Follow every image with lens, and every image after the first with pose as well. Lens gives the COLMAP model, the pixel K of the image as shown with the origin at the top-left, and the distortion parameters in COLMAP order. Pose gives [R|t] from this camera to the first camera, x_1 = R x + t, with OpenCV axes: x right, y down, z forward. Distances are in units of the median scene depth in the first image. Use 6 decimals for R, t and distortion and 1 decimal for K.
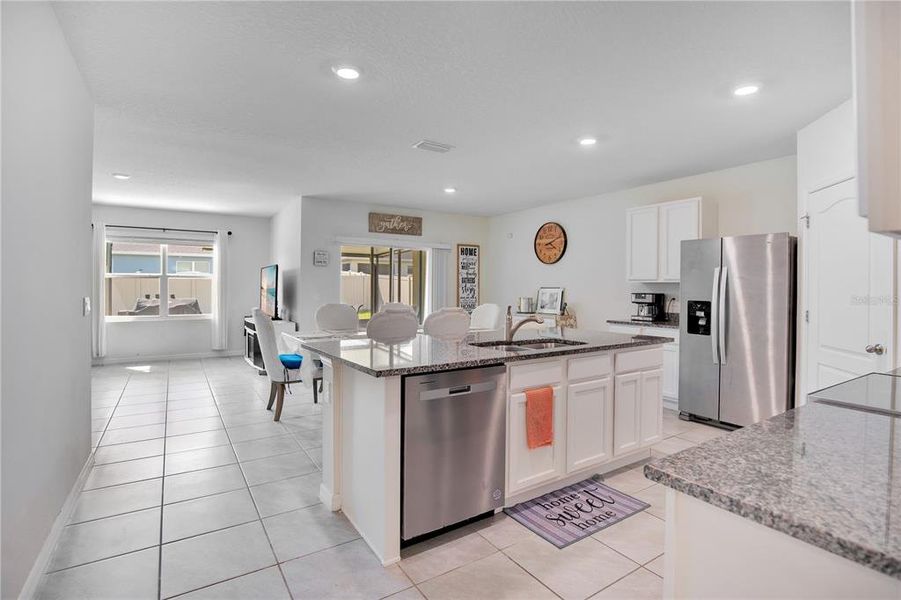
lens RADIAL K [[428.6, 0, 451.6], [0, 428.6, 286.1], [0, 0, 1]] dist [-0.029077, 0.006413]
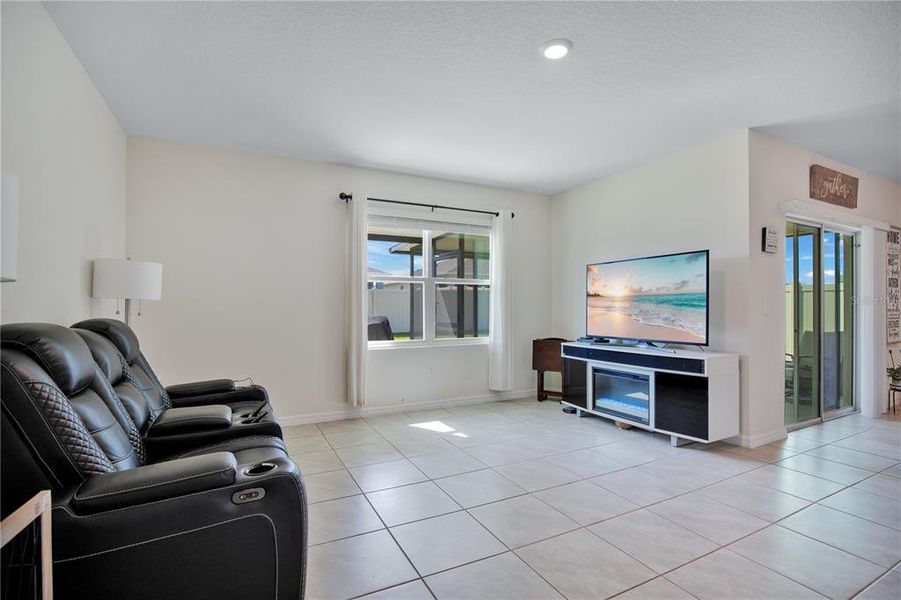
lens RADIAL K [[428.6, 0, 456.7], [0, 428.6, 299.8], [0, 0, 1]] dist [-0.029077, 0.006413]
pose [[0.991673, -0.007392, -0.128570, -0.559017], [0.006249, 0.999937, -0.009289, 0.014648], [0.128631, 0.008408, 0.991657, 0.338021]]
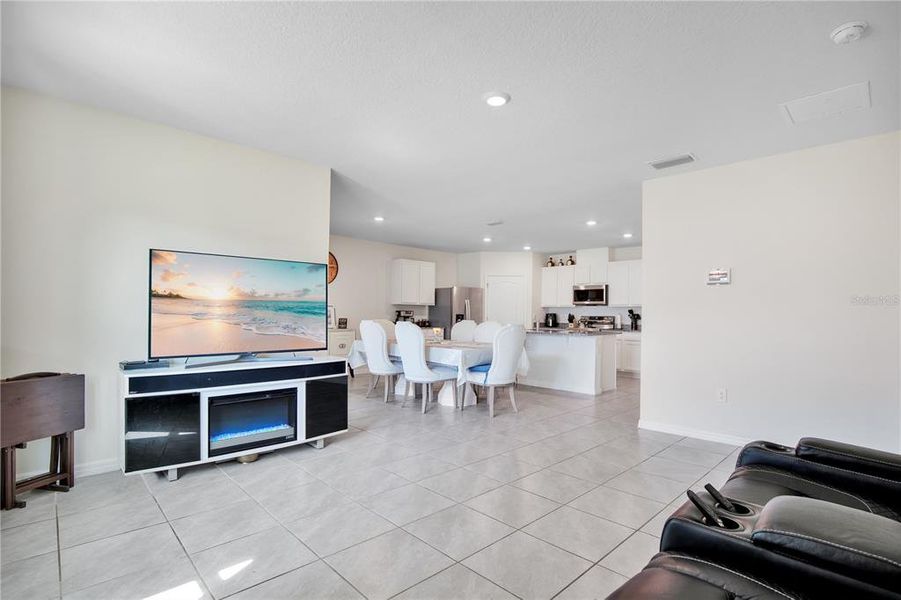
lens RADIAL K [[432.7, 0, 455.8], [0, 432.7, 313.3], [0, 0, 1]] dist [-0.020753, -0.000488]
pose [[-0.166385, -0.004139, 0.986052, -0.912287], [-0.016800, 0.999858, 0.001362, 0.014921], [-0.985918, -0.016339, -0.166431, 0.787478]]
